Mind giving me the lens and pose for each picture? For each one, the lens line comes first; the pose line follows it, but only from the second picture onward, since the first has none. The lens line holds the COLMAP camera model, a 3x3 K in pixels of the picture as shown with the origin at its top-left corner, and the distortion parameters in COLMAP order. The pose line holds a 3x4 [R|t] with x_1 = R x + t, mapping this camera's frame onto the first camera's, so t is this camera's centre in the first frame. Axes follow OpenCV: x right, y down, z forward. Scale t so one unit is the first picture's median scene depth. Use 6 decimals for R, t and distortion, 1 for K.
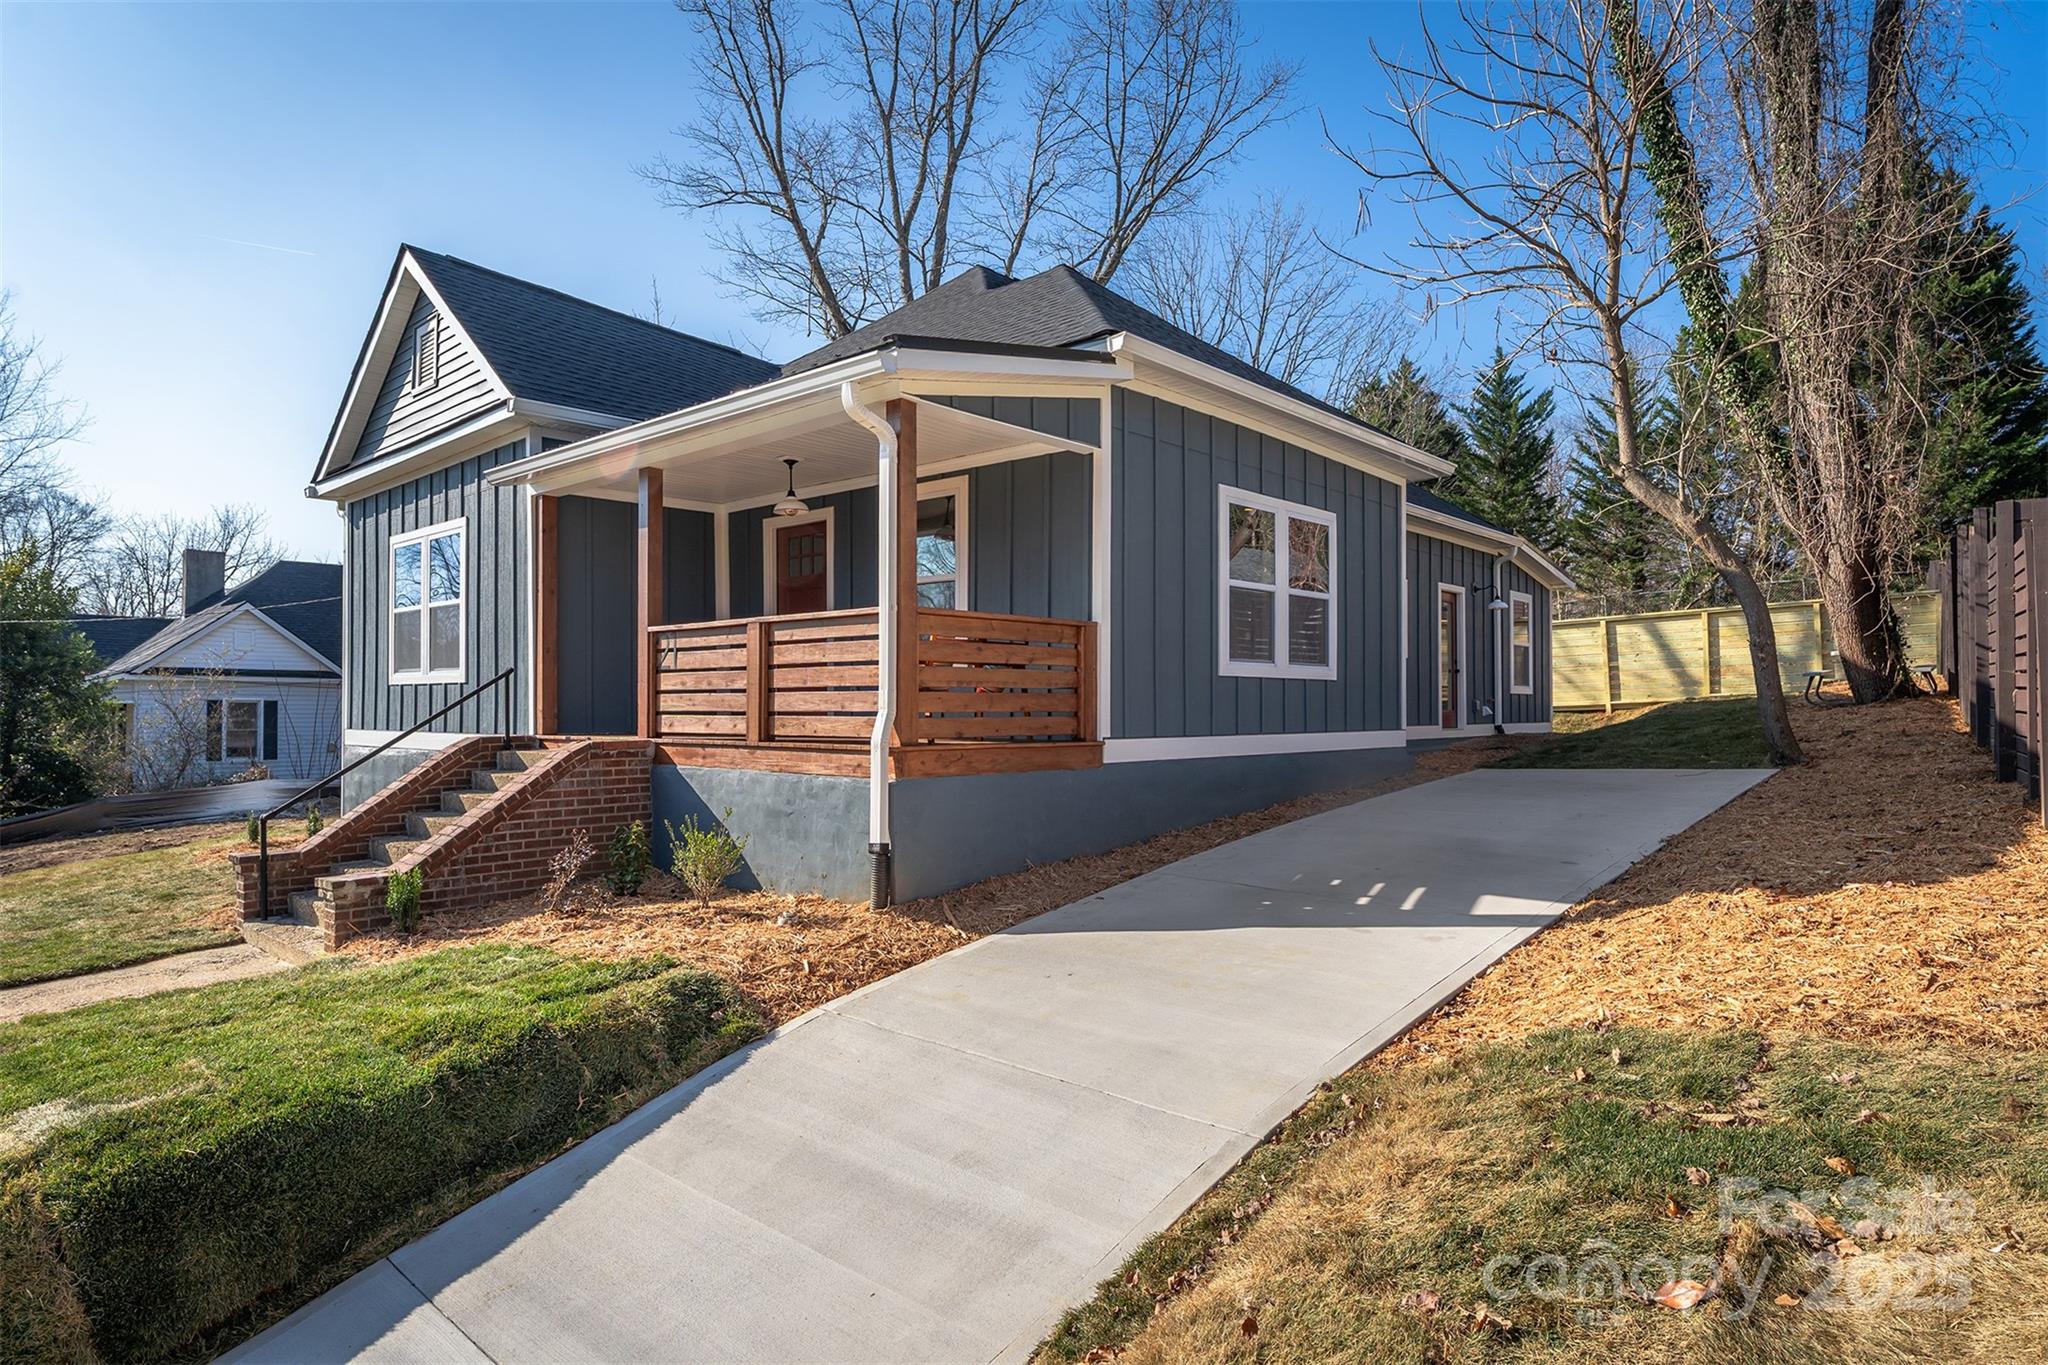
lens RADIAL K [[1149.6, 0, 1034.6], [0, 1149.6, 695.4], [0, 0, 1]] dist [-0.000129, 0.000045]
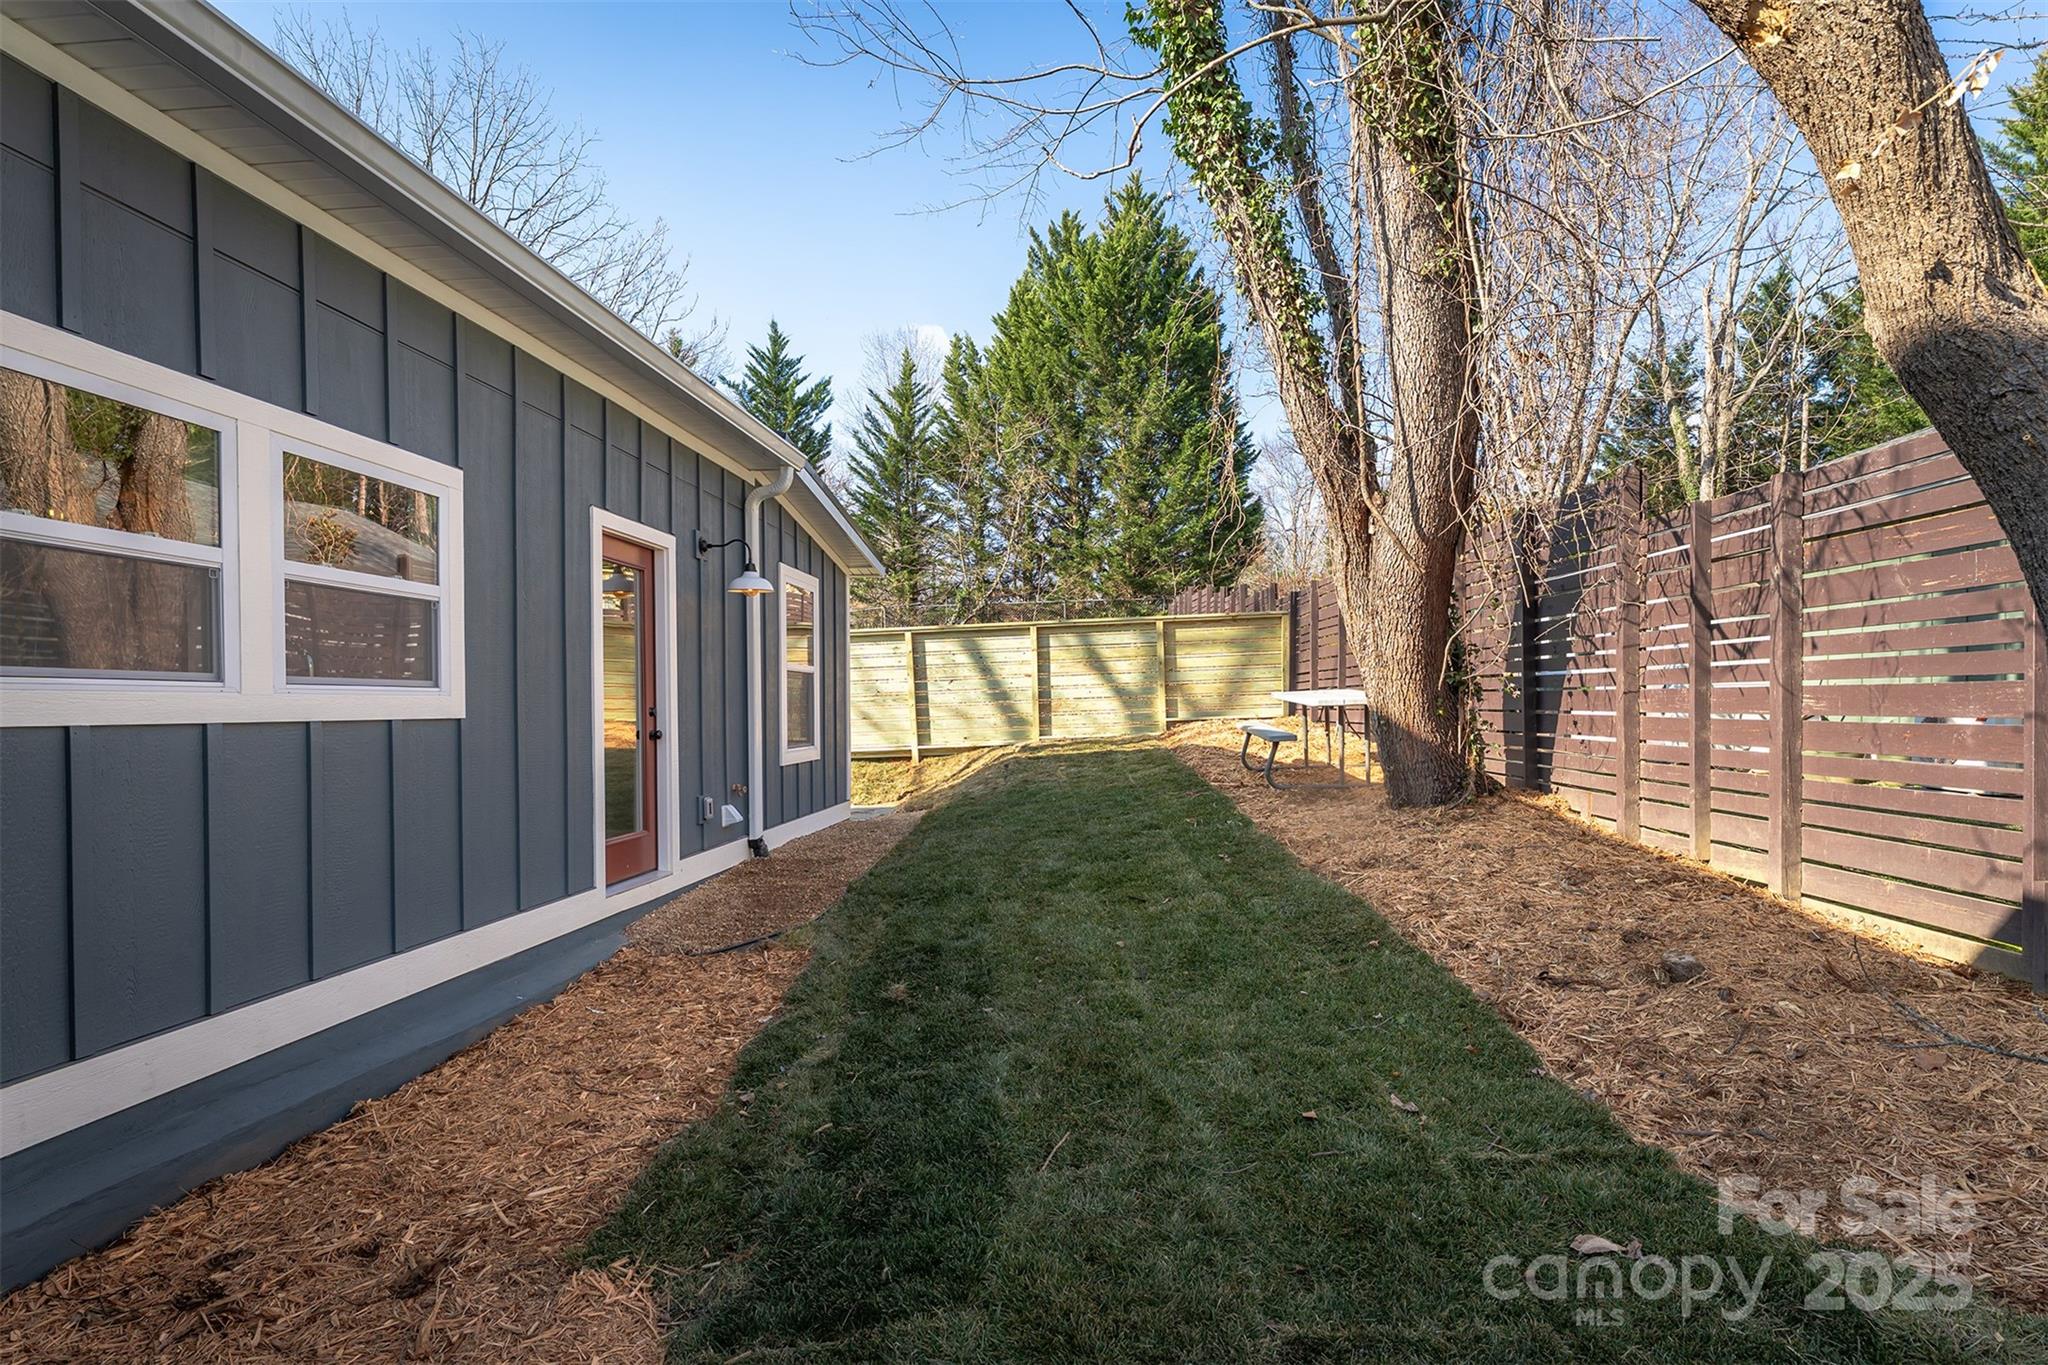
lens RADIAL K [[1010.4, 0, 1051.7], [0, 1010.4, 712.8], [0, 0, 1]] dist [0.001930, -0.000001]
pose [[0.797736, -0.006981, 0.602967, 0.247233], [-0.003548, 0.999861, 0.016271, -0.033815], [-0.602997, -0.015119, 0.797600, 0.587735]]
